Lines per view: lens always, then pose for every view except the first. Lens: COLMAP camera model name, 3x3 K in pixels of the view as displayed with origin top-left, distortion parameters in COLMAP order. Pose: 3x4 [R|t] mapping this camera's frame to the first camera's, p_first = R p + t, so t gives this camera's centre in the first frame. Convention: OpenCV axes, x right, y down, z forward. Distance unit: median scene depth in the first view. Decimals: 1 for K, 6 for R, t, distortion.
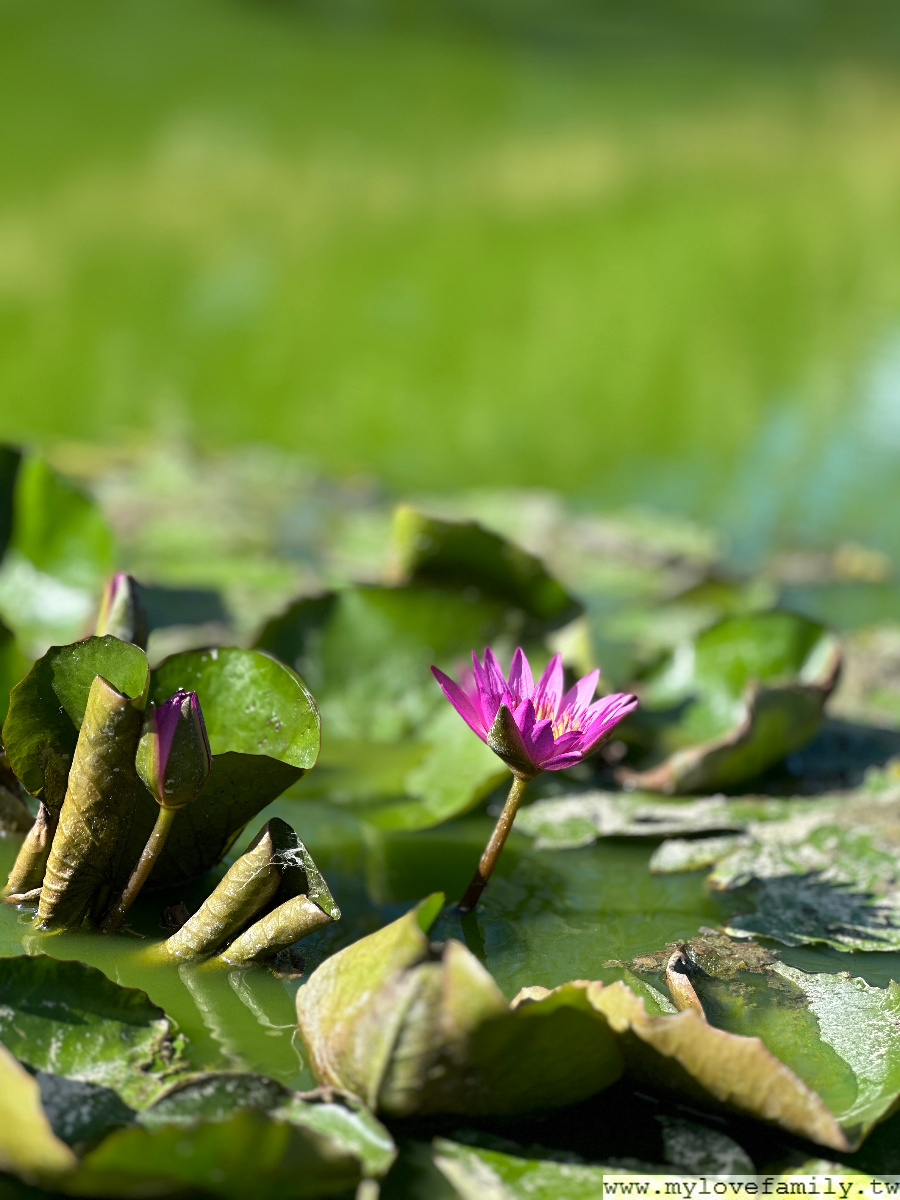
lens RADIAL K [[2697.5, 0, 450.0], [0, 2697.5, 600.0], [0, 0, 1]] dist [0.020032, 0.897590]
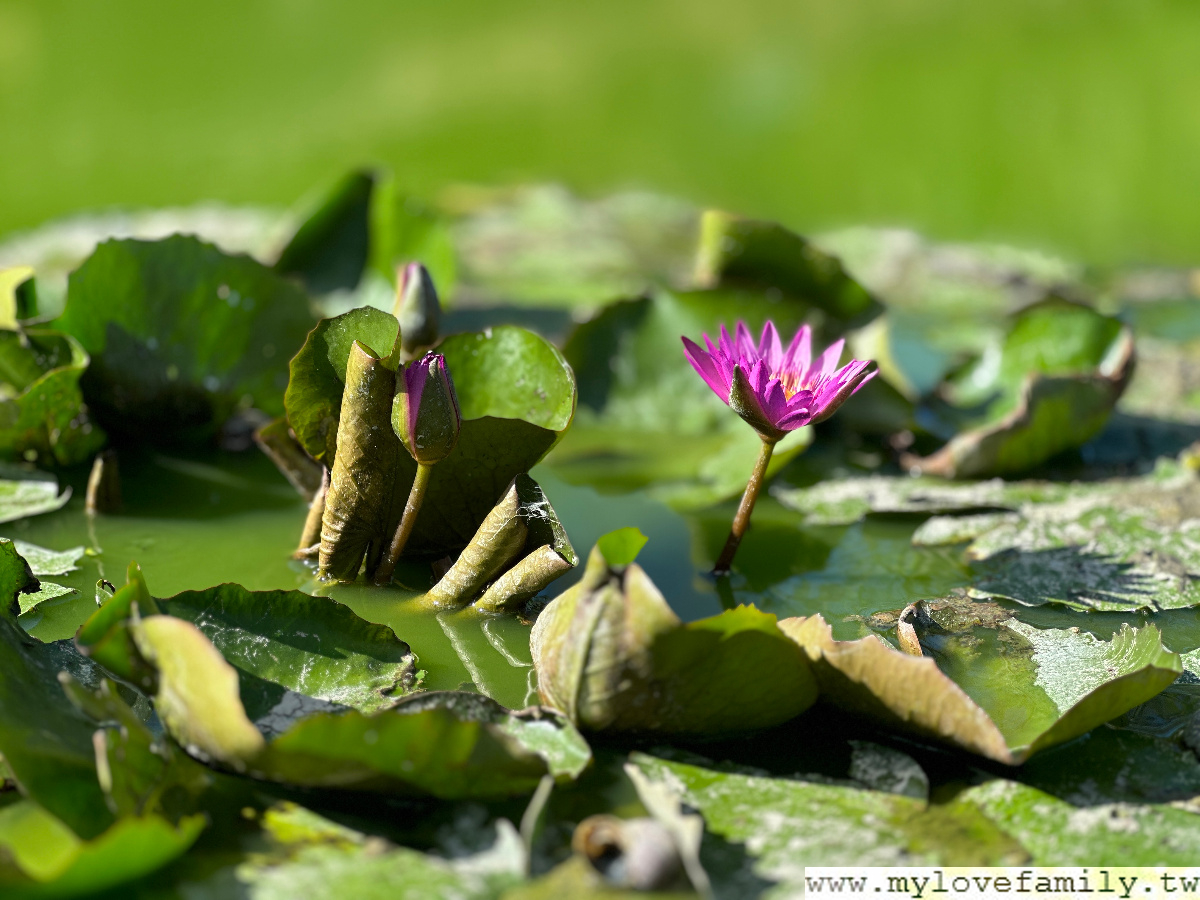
lens RADIAL K [[2697.5, 0, 600.0], [0, 2697.5, 450.0], [0, 0, 1]] dist [0.020032, 0.897590]
pose [[0.987274, -0.001854, -0.159020, 0.135121], [0.003168, 0.999963, 0.008011, 0.062263], [0.158999, -0.008413, 0.987243, -0.054204]]
